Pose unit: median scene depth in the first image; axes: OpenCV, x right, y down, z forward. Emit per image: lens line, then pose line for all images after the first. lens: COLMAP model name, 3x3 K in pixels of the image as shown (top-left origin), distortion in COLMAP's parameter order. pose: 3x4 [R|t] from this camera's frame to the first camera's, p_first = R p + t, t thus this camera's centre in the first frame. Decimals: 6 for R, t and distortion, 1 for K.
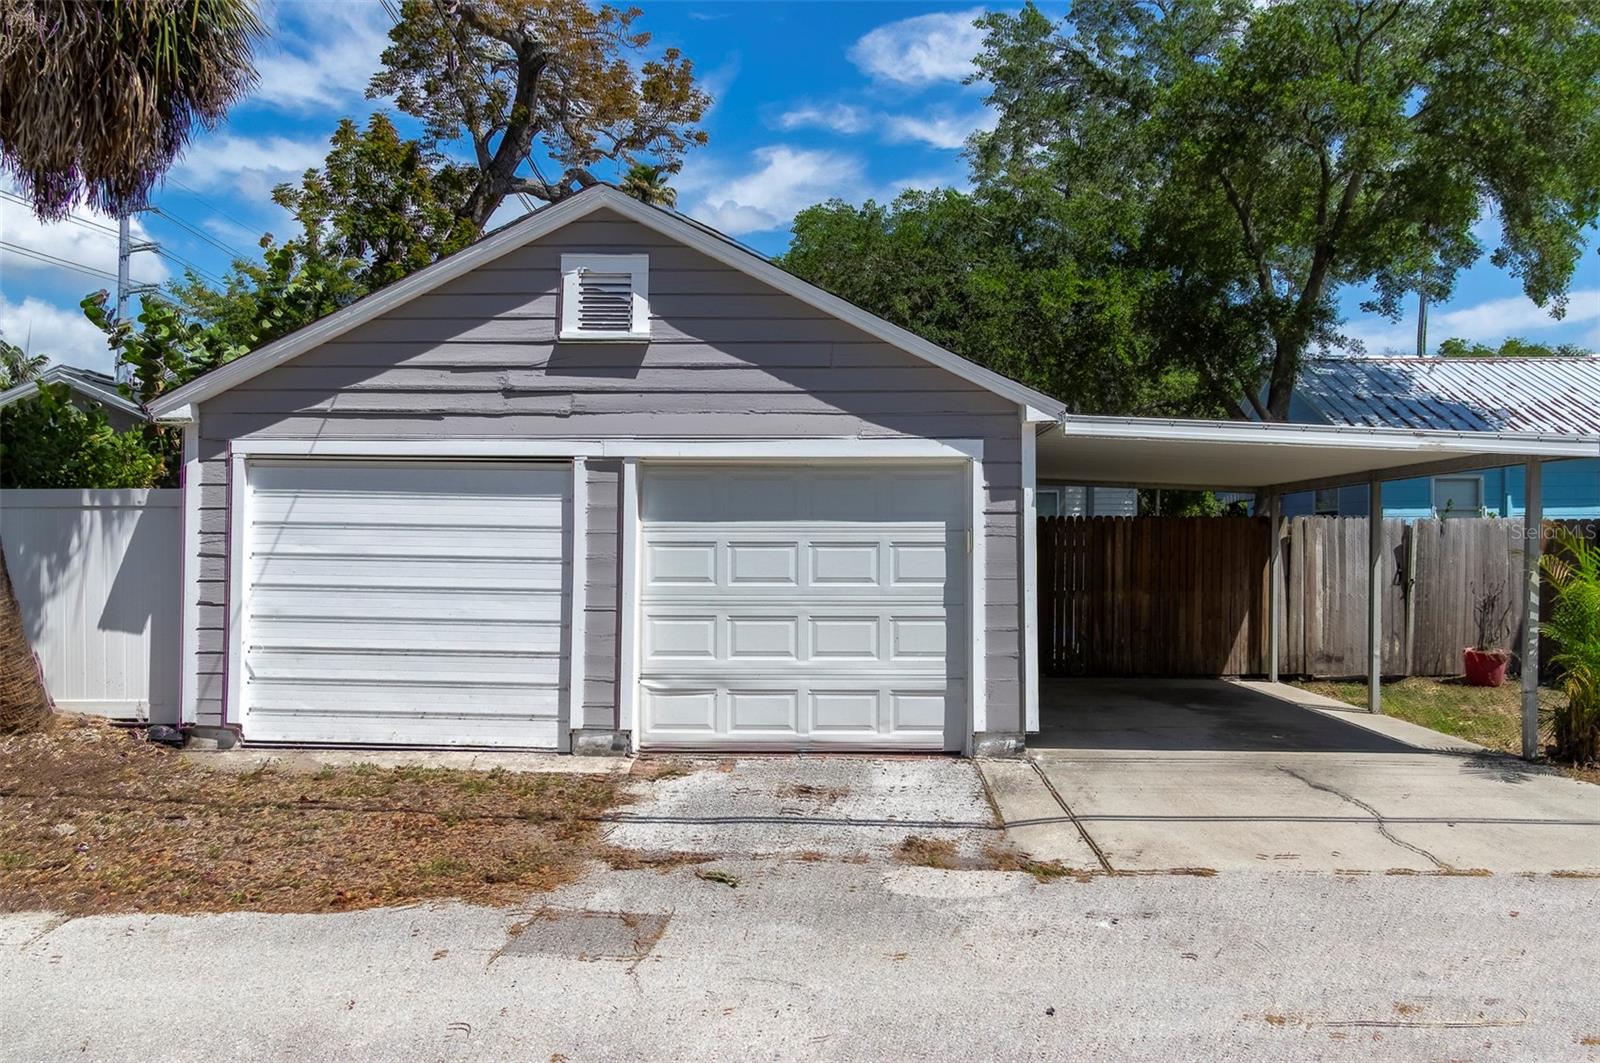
lens RADIAL K [[1289.3, 0, 800.0], [0, 1289.3, 531.5], [0, 0, 1]] dist [-0.011114, -0.004327]
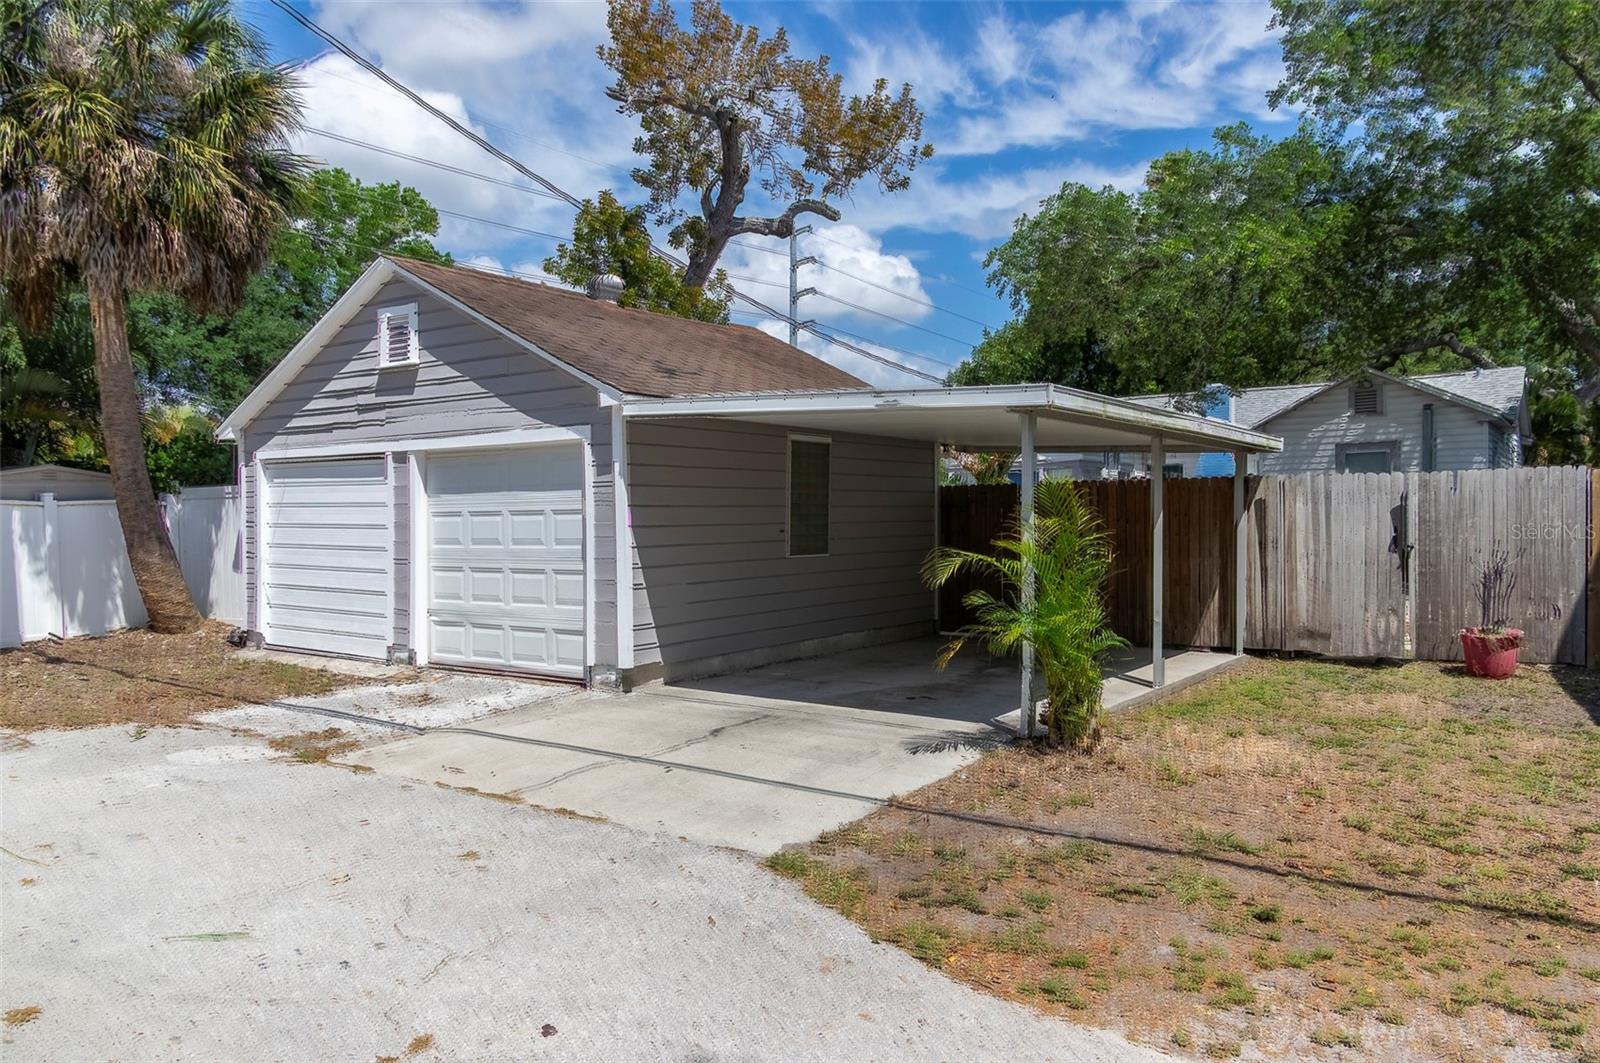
lens RADIAL K [[1145.3, 0, 729.6], [0, 1145.3, 513.7], [0, 0, 1]] dist [-0.004201, -0.000134]
pose [[0.817424, -0.011055, -0.575930, 0.841772], [0.015936, 0.999867, 0.003424, 0.010118], [0.575816, -0.011977, 0.817492, 0.195356]]
